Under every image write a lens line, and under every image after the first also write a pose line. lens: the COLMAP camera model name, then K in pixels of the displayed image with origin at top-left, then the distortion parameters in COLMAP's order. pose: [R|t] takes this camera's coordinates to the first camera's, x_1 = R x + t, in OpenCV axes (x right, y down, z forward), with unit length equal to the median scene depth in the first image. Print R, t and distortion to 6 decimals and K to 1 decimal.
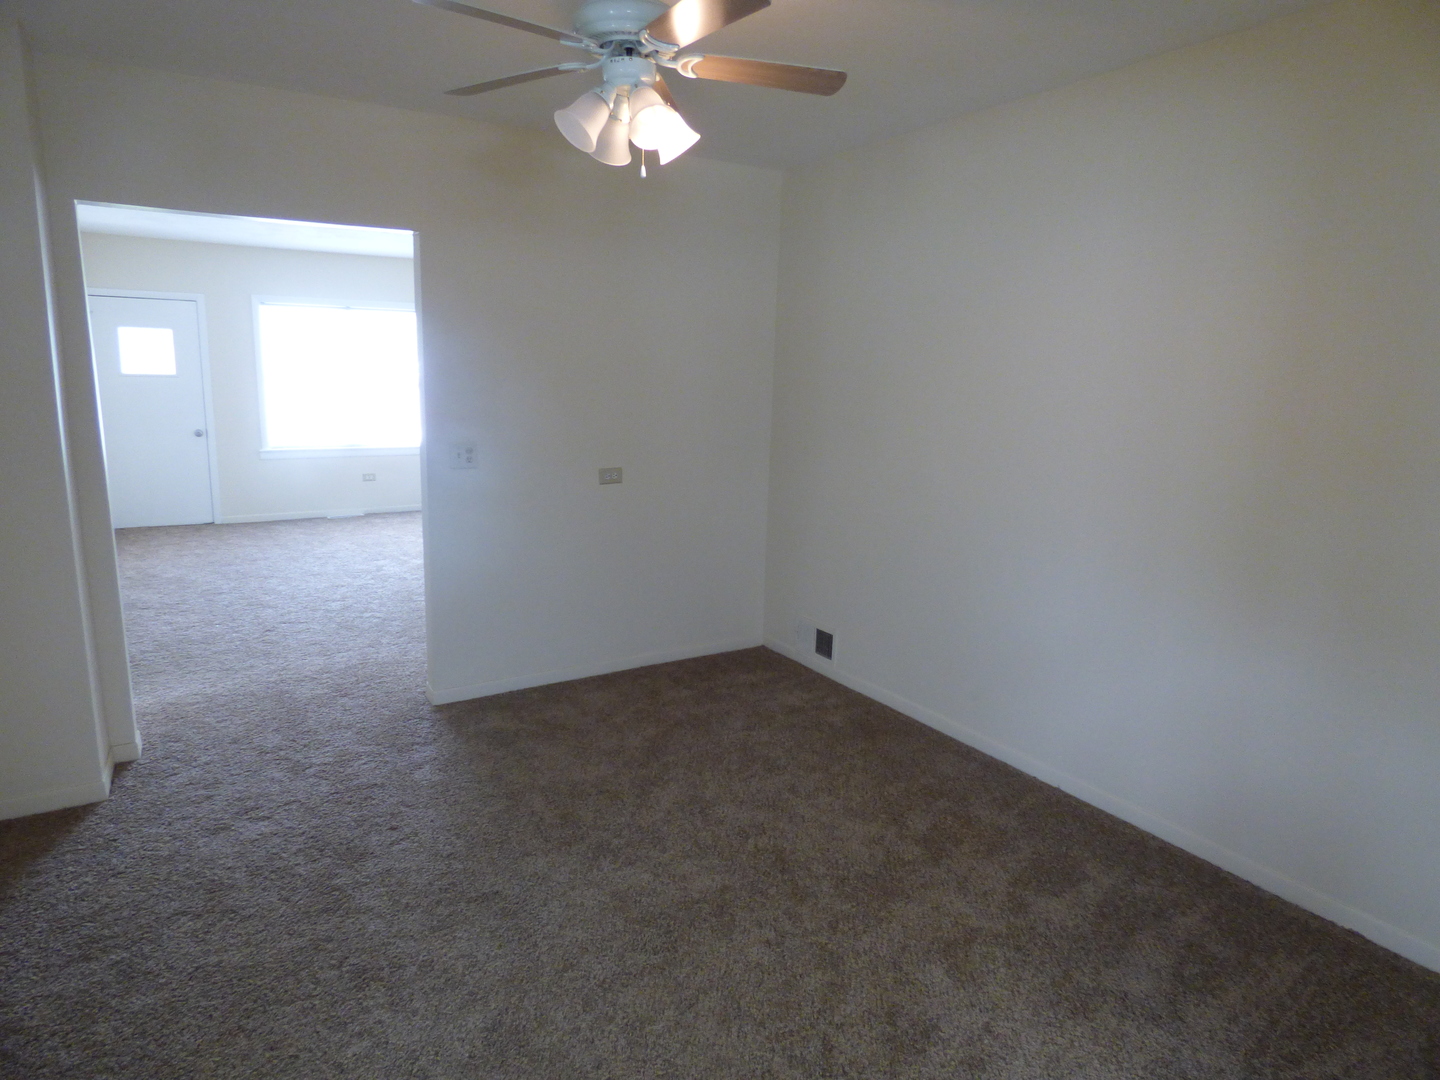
lens RADIAL K [[866.6, 0, 729.6], [0, 866.6, 534.5], [0, 0, 1]] dist [-0.003784, 0.001134]
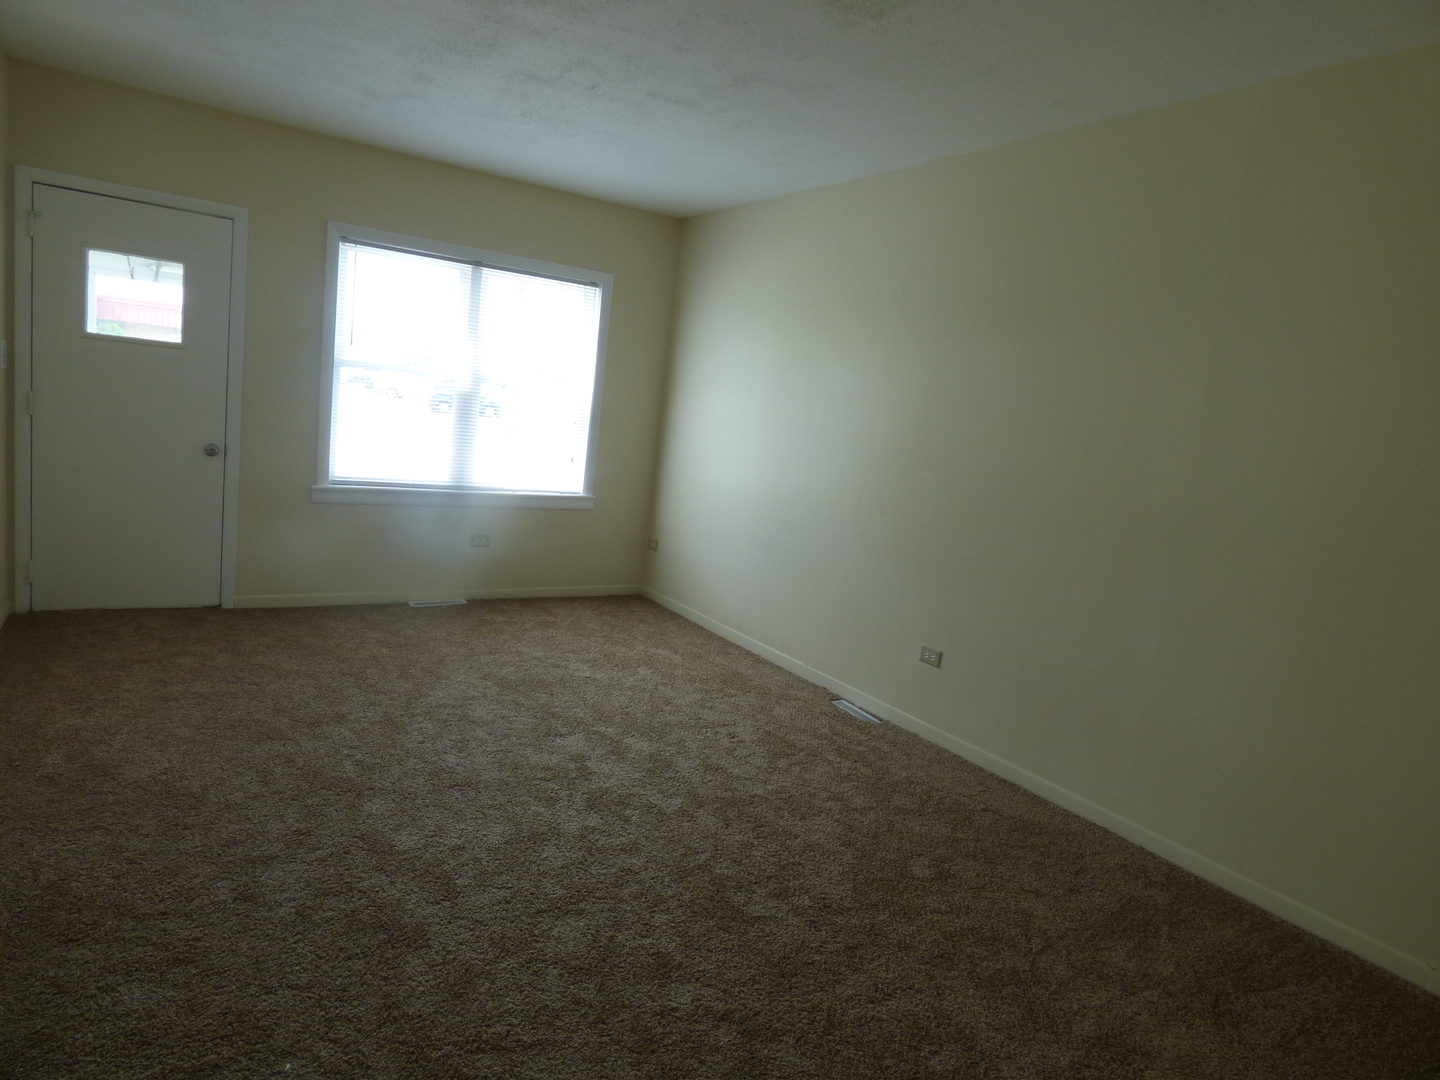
lens RADIAL K [[866.6, 0, 729.6], [0, 866.6, 534.5], [0, 0, 1]] dist [-0.003784, 0.001134]
pose [[0.996450, 0.076032, 0.036151, -0.293211], [-0.074411, 0.996245, -0.044267, -0.062774], [-0.039381, 0.041419, 0.998365, 0.425090]]
